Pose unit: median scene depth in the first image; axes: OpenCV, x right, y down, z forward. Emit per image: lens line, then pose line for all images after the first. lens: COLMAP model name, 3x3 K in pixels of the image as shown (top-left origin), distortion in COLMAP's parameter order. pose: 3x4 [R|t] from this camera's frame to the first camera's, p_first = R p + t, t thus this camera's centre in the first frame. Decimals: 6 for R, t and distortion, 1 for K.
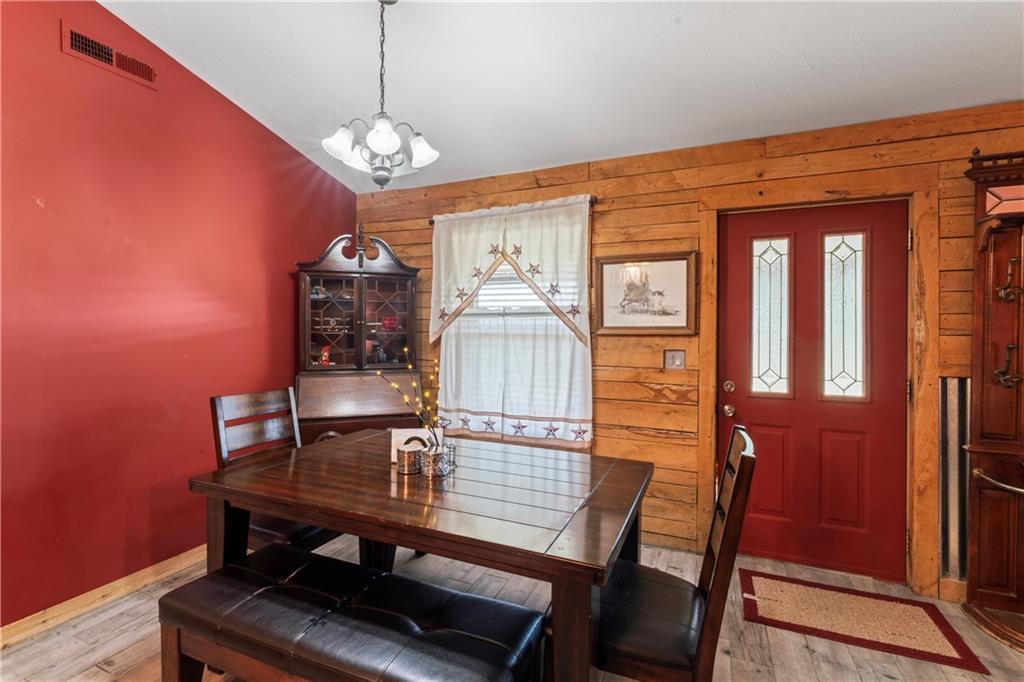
lens RADIAL K [[462.4, 0, 509.2], [0, 462.4, 331.6], [0, 0, 1]] dist [0.000112, -0.000095]
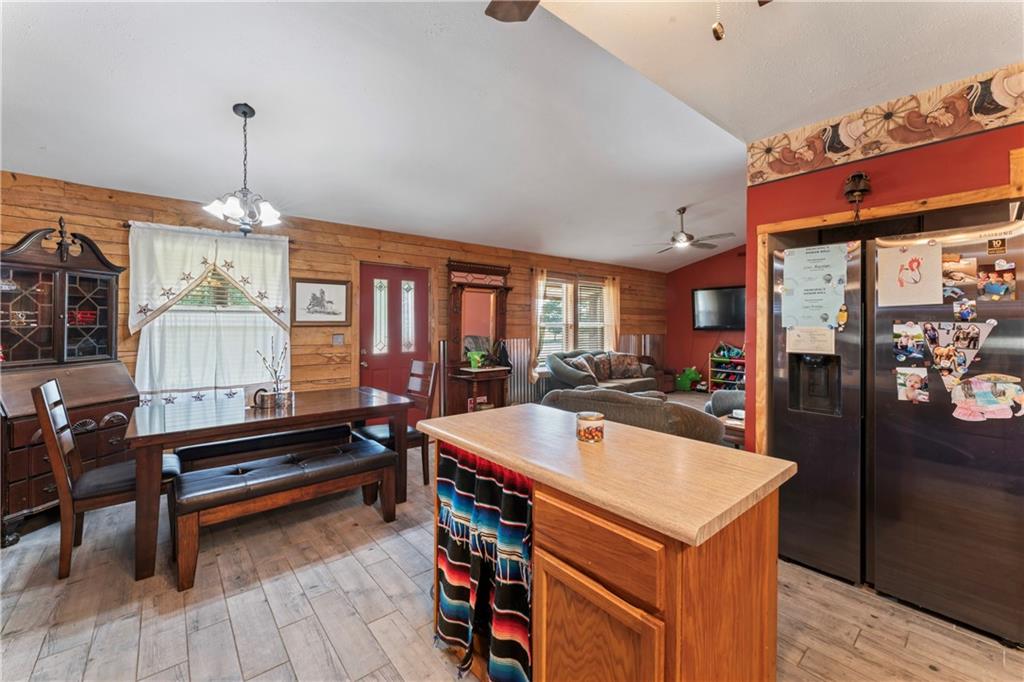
lens RADIAL K [[410.6, 0, 514.1], [0, 410.6, 325.8], [0, 0, 1]] dist [-0.001914, 0.000334]
pose [[0.433968, -0.008861, 0.900885, -0.815684], [0.003609, 0.999961, 0.008097, -0.003089], [-0.900921, -0.000263, 0.433983, -0.323250]]
